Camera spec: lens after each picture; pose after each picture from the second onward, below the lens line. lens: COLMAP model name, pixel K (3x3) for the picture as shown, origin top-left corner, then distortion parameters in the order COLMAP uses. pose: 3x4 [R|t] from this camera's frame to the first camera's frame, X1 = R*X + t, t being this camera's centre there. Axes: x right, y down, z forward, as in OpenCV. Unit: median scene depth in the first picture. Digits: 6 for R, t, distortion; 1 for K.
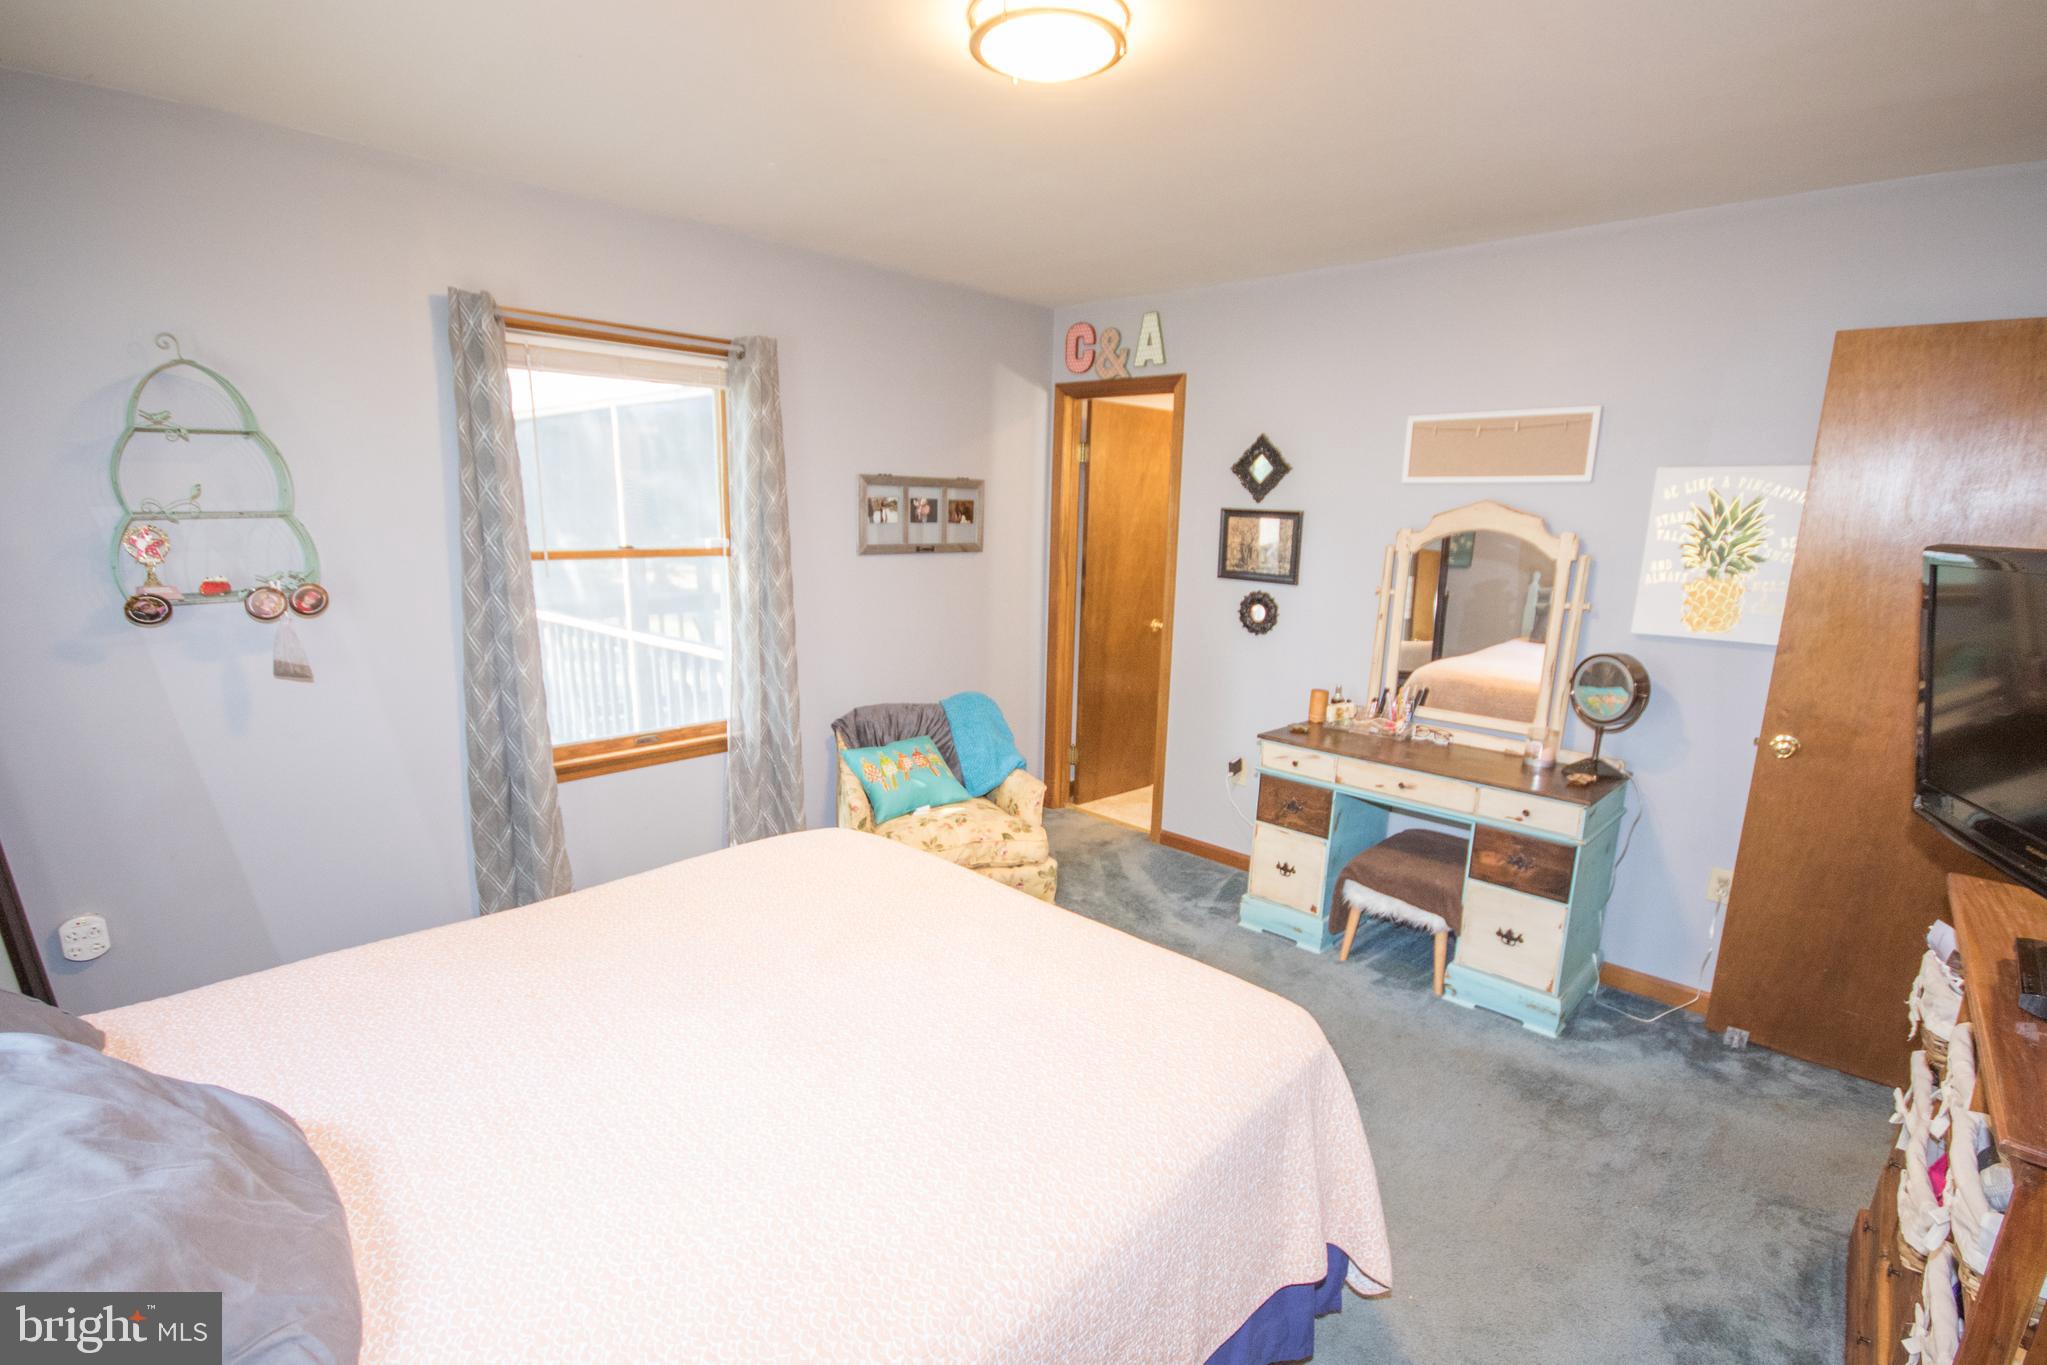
lens RADIAL K [[952.9, 0, 1023.7], [0, 952.9, 716.8], [0, 0, 1]] dist [-0.000750, 0.000436]
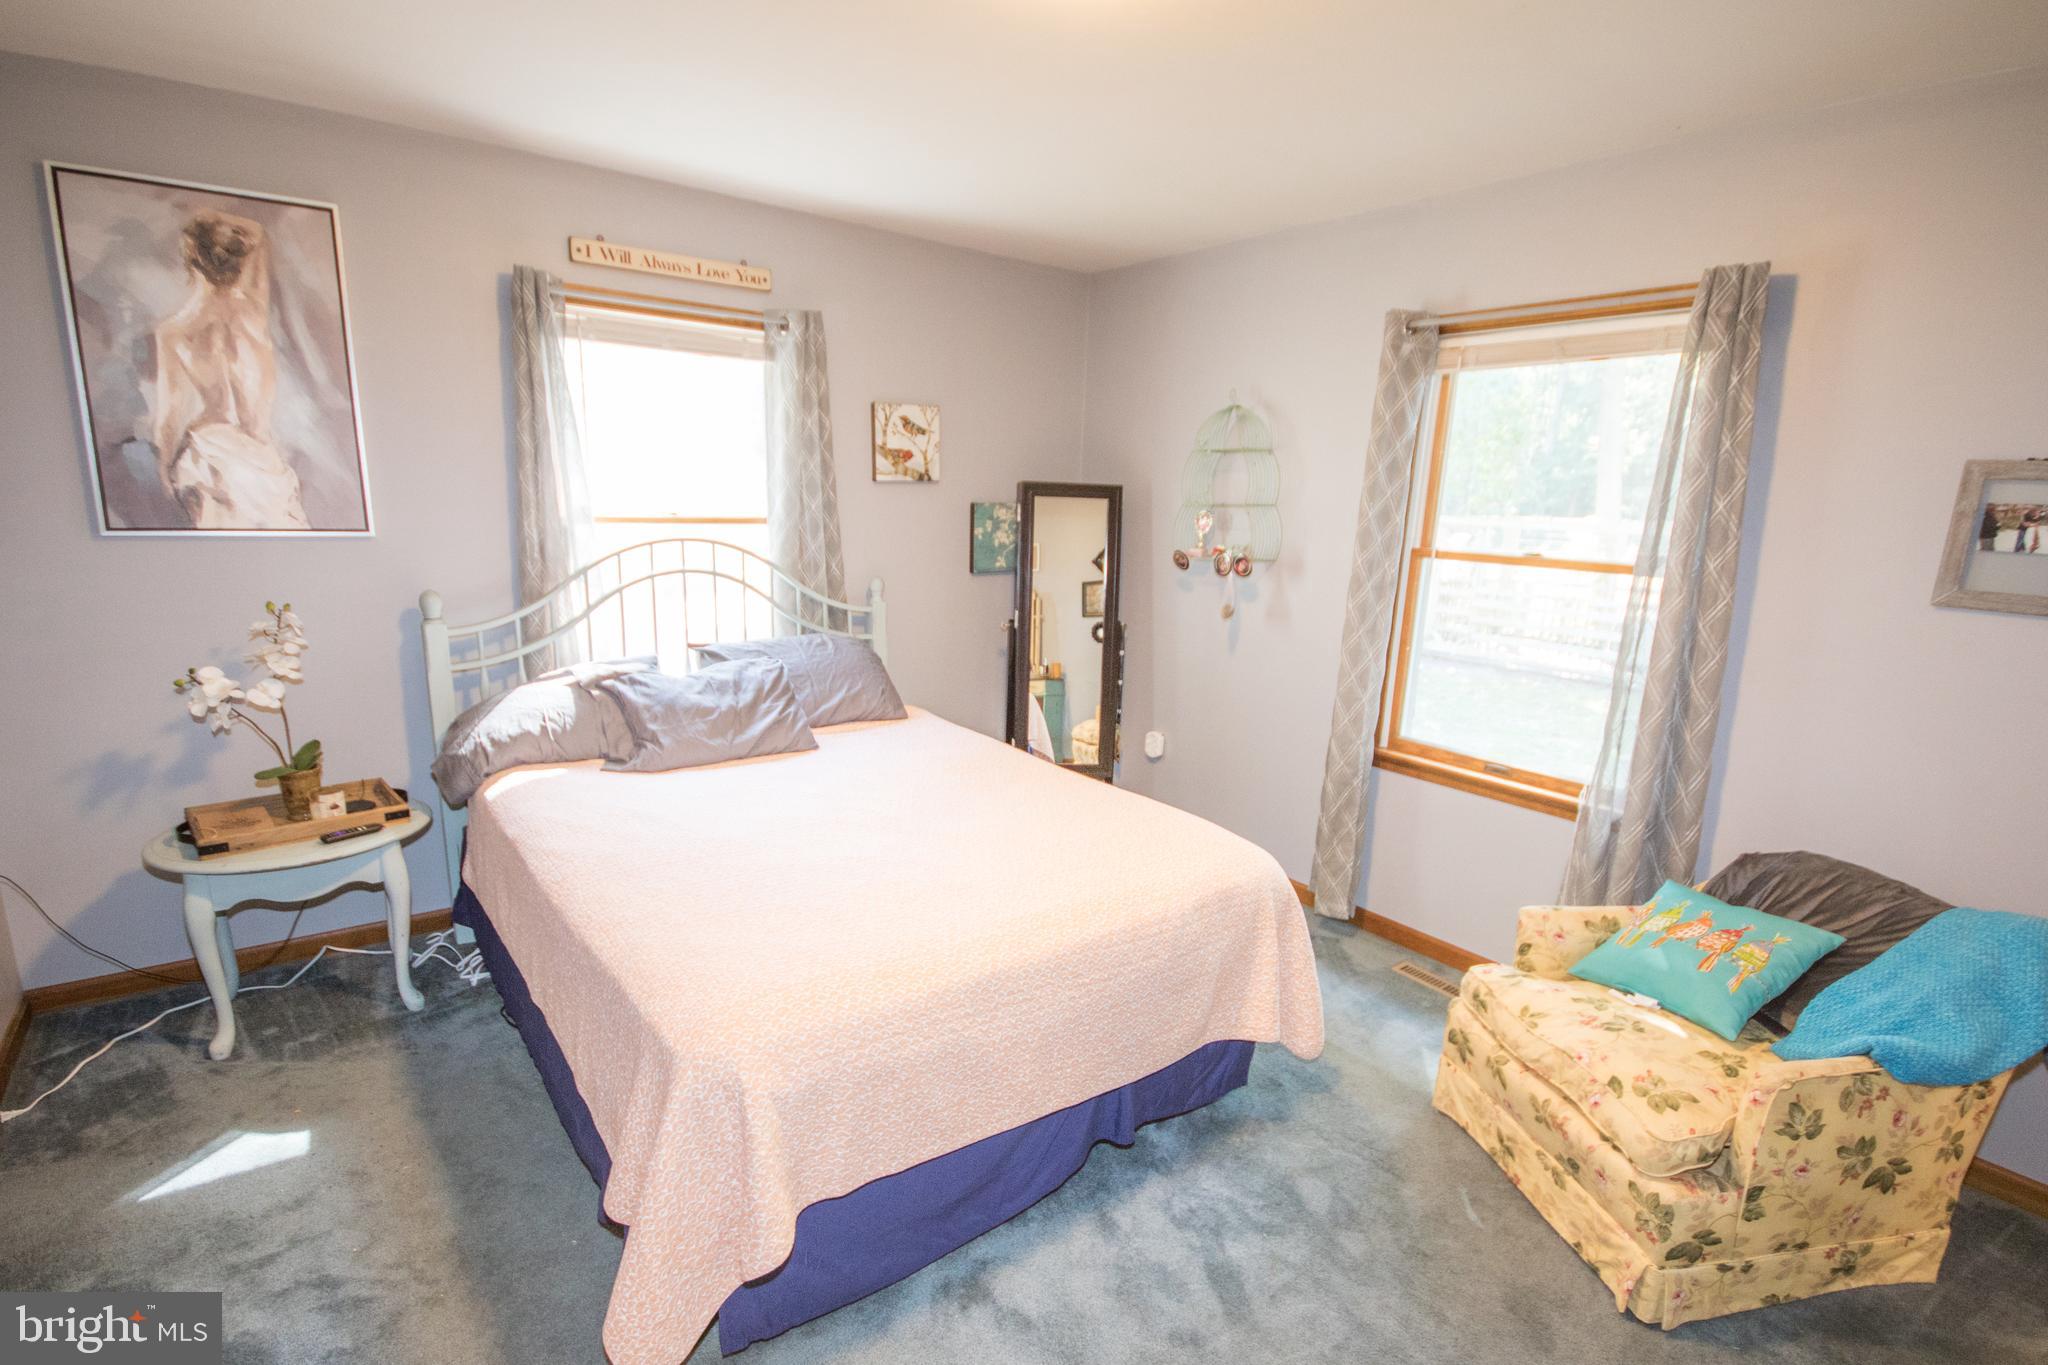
lens RADIAL K [[953.4, 0, 1024.2], [0, 953.4, 716.8], [0, 0, 1]] dist [-0.000750, 0.000436]
pose [[-0.127947, 0.209632, -0.969373, 0.526150], [-0.253922, 0.937905, 0.236342, -0.123339], [0.958725, 0.276384, -0.066772, 0.635385]]
